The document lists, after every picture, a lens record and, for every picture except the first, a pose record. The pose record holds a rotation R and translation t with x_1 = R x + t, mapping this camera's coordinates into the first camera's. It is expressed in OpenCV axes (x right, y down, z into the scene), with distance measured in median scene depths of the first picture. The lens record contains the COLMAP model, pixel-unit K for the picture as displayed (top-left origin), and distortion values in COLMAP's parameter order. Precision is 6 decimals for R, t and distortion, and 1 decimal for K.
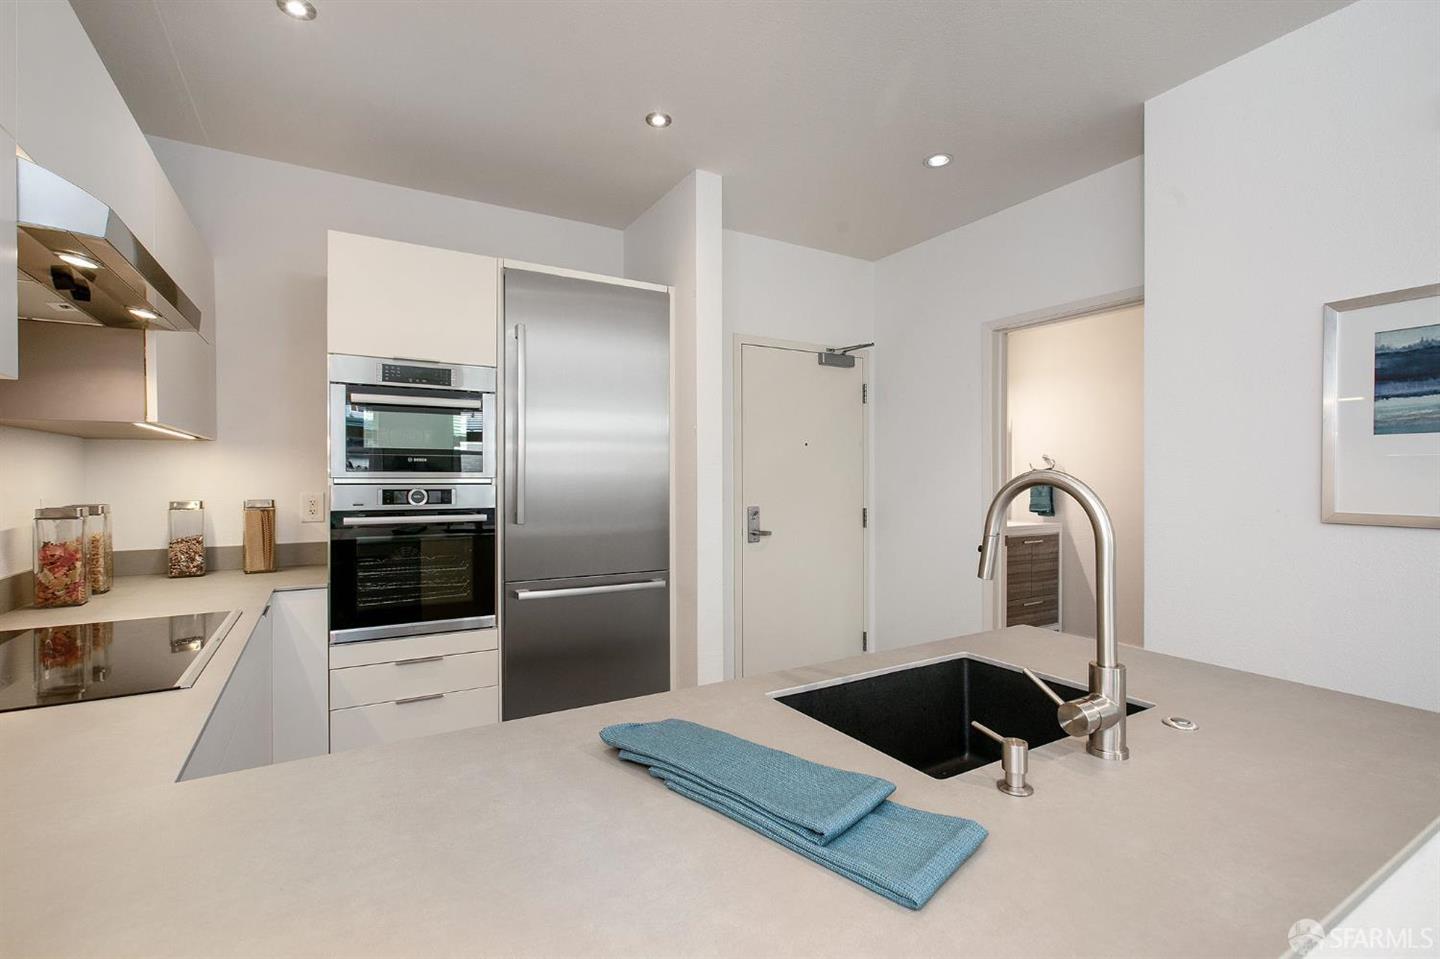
lens RADIAL K [[647.1, 0, 720.1], [0, 647.1, 475.9], [0, 0, 1]] dist [-0.011088, 0.008168]
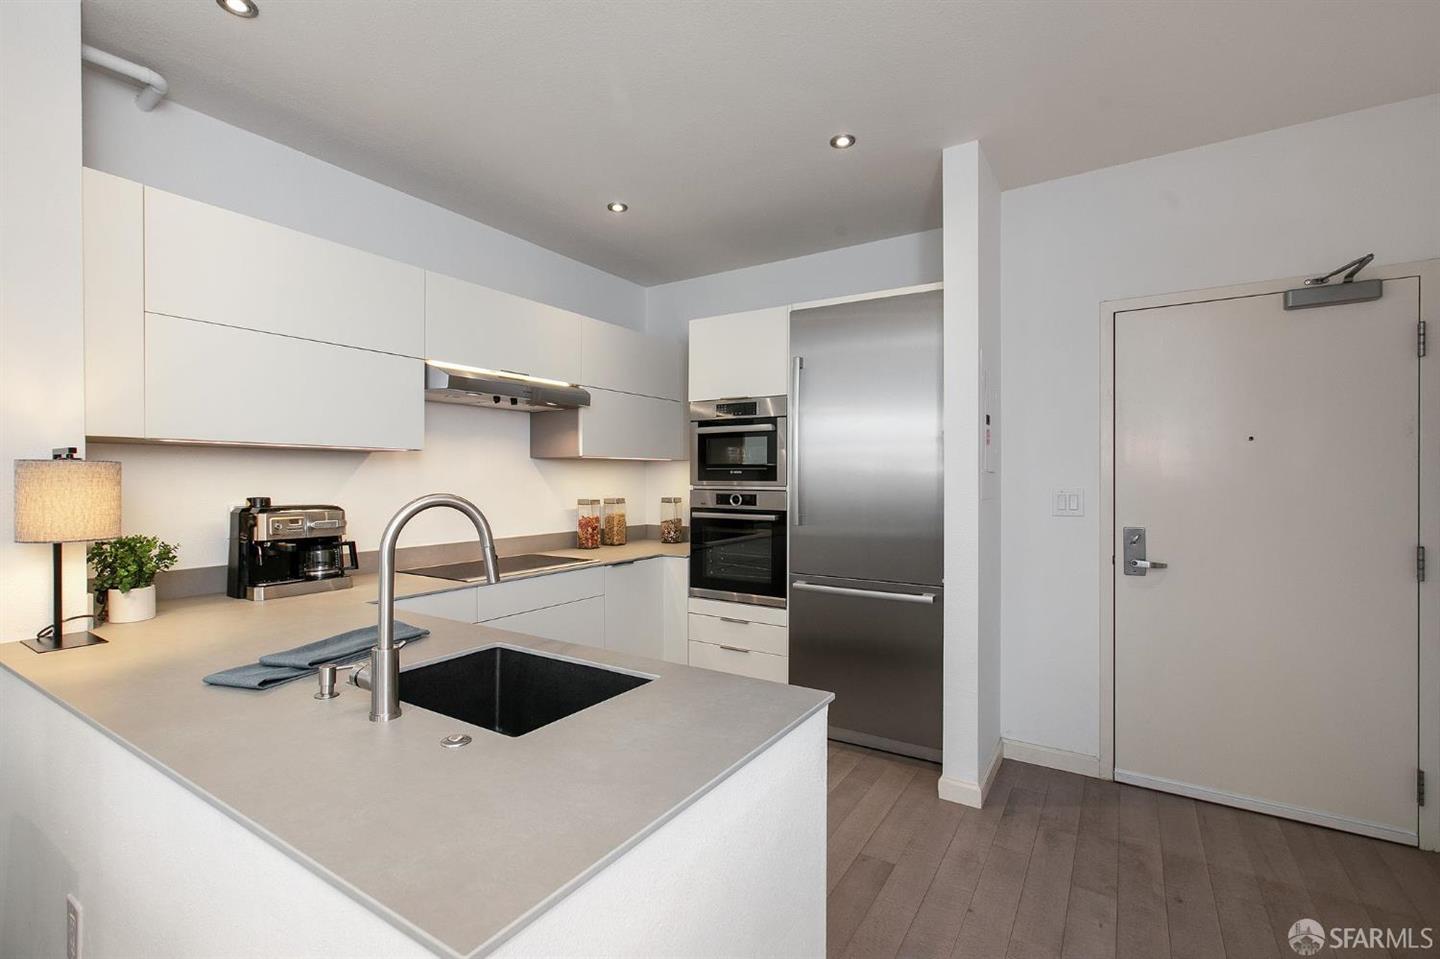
lens RADIAL K [[647.1, 0, 727.8], [0, 647.1, 475.3], [0, 0, 1]] dist [-0.011088, 0.008168]
pose [[0.460336, -0.002326, -0.887742, 0.731204], [0.000355, 0.999997, -0.002436, -0.015217], [0.887745, 0.000806, 0.460335, 0.363416]]
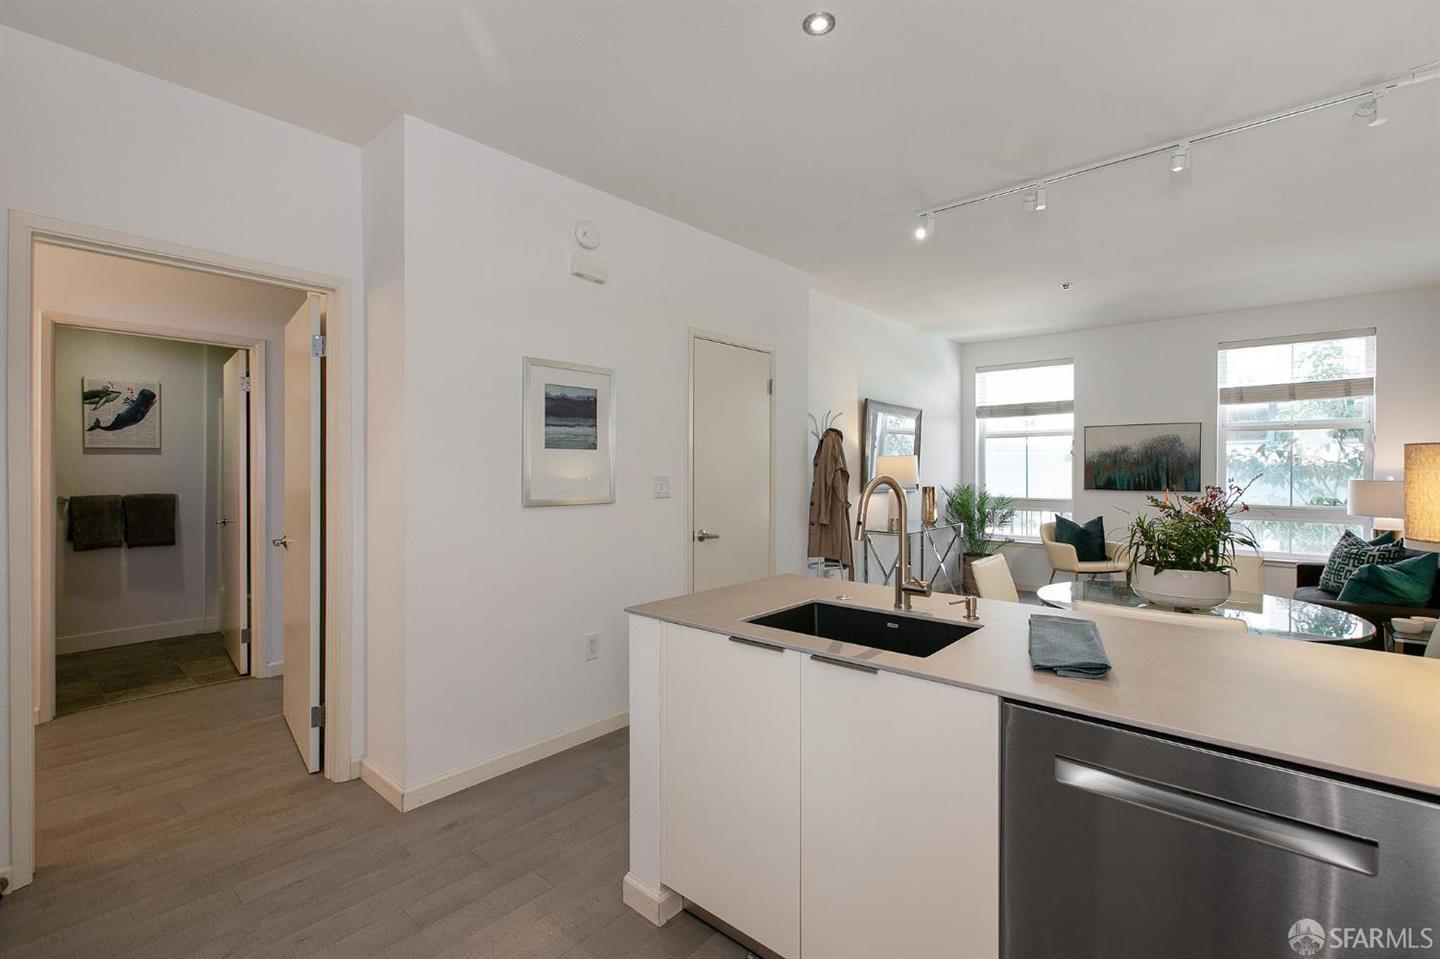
lens RADIAL K [[647.1, 0, 704.0], [0, 647.1, 466.1], [0, 0, 1]] dist [-0.011088, 0.008168]
pose [[-0.302431, 0.005273, 0.953157, -0.444614], [0.002336, 0.999986, -0.004791, -0.008563], [-0.953168, 0.000777, -0.302439, 0.810166]]
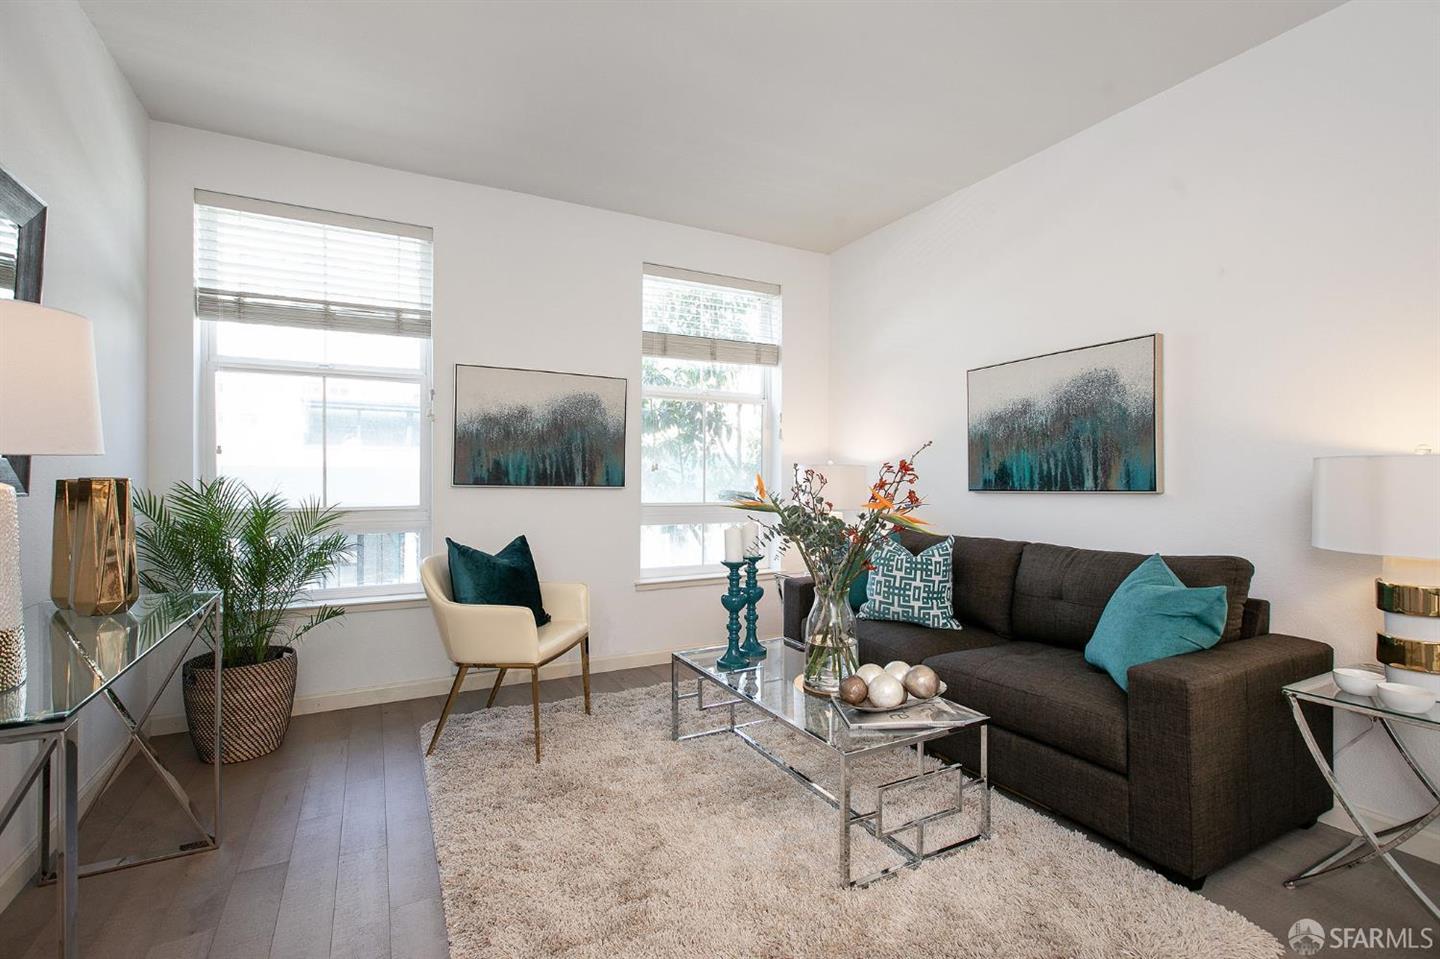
lens RADIAL K [[647.1, 0, 716.2], [0, 647.1, 485.6], [0, 0, 1]] dist [-0.011088, 0.008168]
pose [[-0.999272, -0.003986, 0.037952, 0.927578], [-0.003442, 0.999891, 0.014386, 0.054458], [-0.038005, 0.014245, -0.999176, -0.072247]]
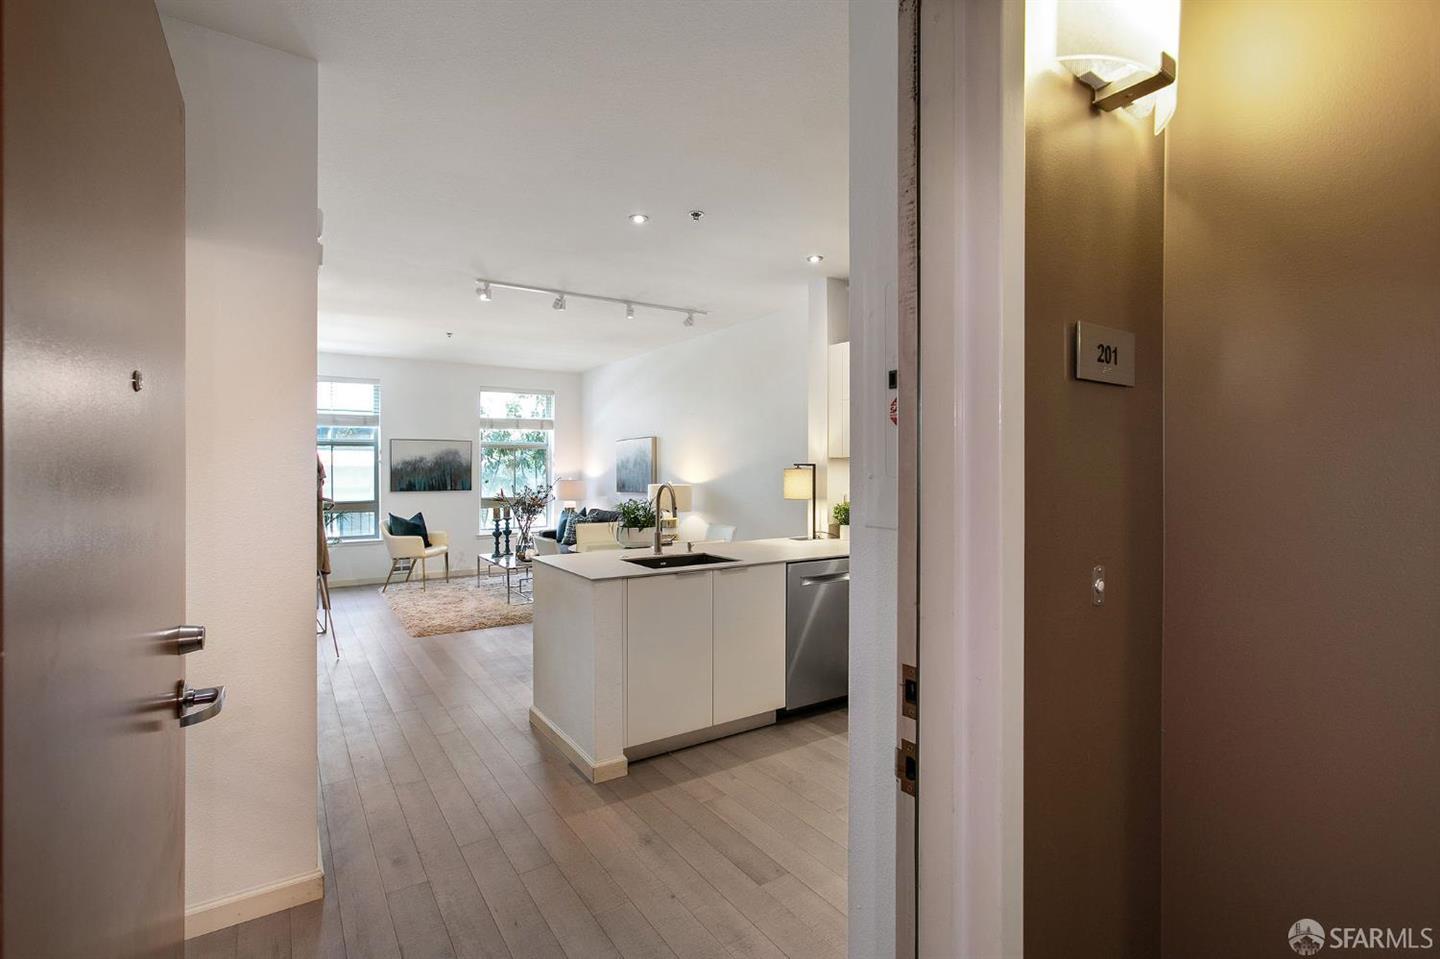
lens RADIAL K [[647.1, 0, 720.3], [0, 647.1, 474.6], [0, 0, 1]] dist [-0.011088, 0.008168]
pose [[-0.997558, 0.004399, -0.069704, 0.174095], [0.003633, 0.999932, 0.011116, -0.035122], [0.069748, 0.010835, -0.997506, 1.772881]]
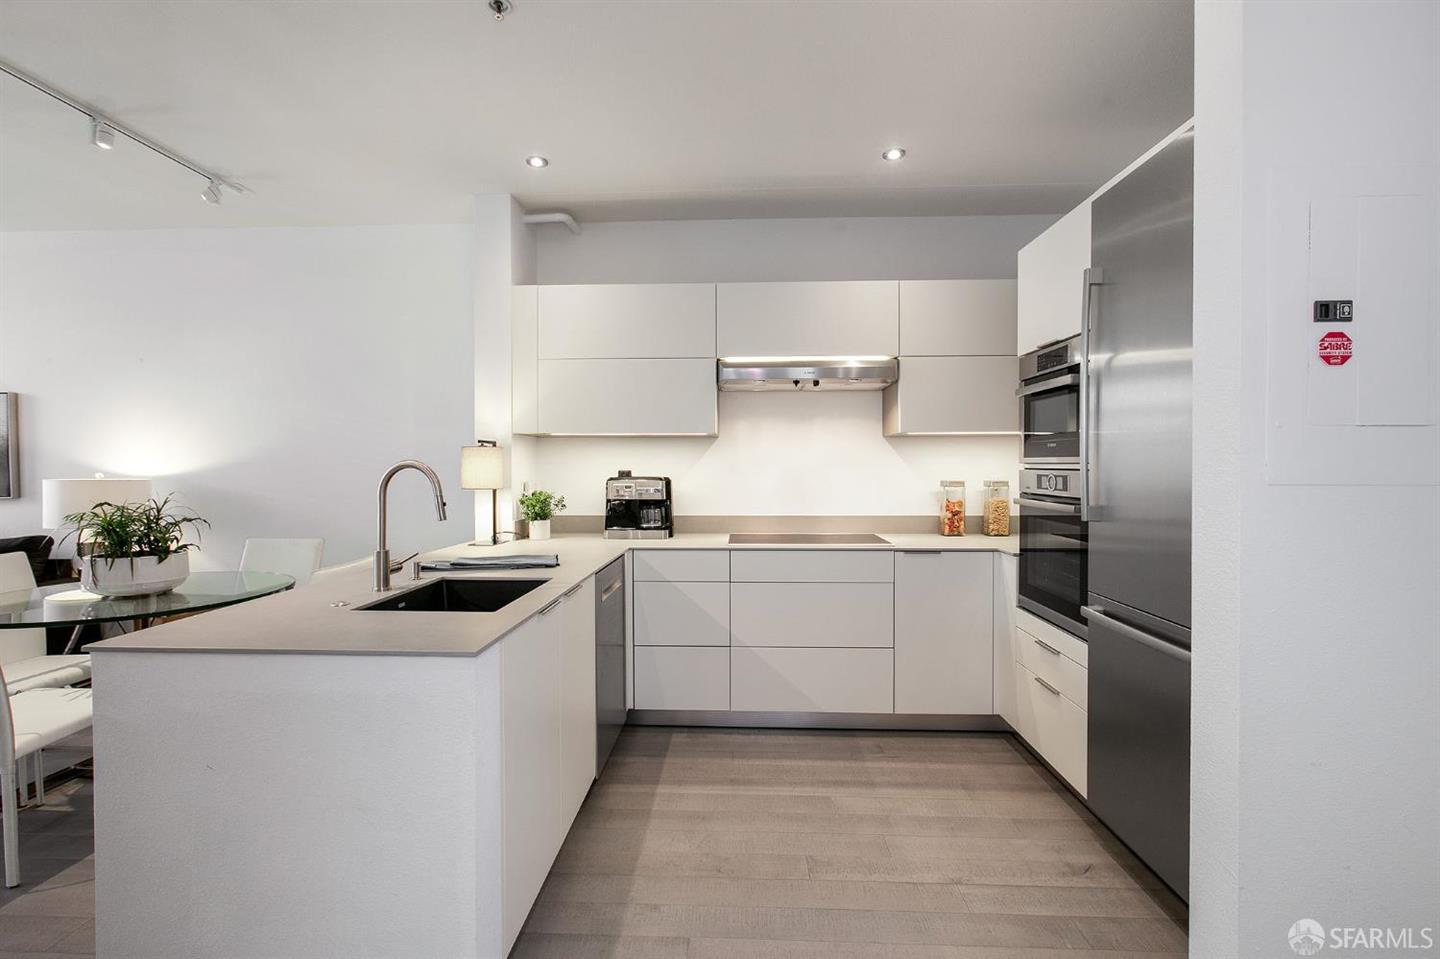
lens RADIAL K [[647.1, 0, 694.8], [0, 647.1, 473.5], [0, 0, 1]] dist [-0.011088, 0.008168]
pose [[-0.553088, 0.012139, -0.833034, 0.653103], [0.002056, 0.999911, 0.013206, 0.004523], [0.833120, 0.005591, -0.553064, 1.097031]]
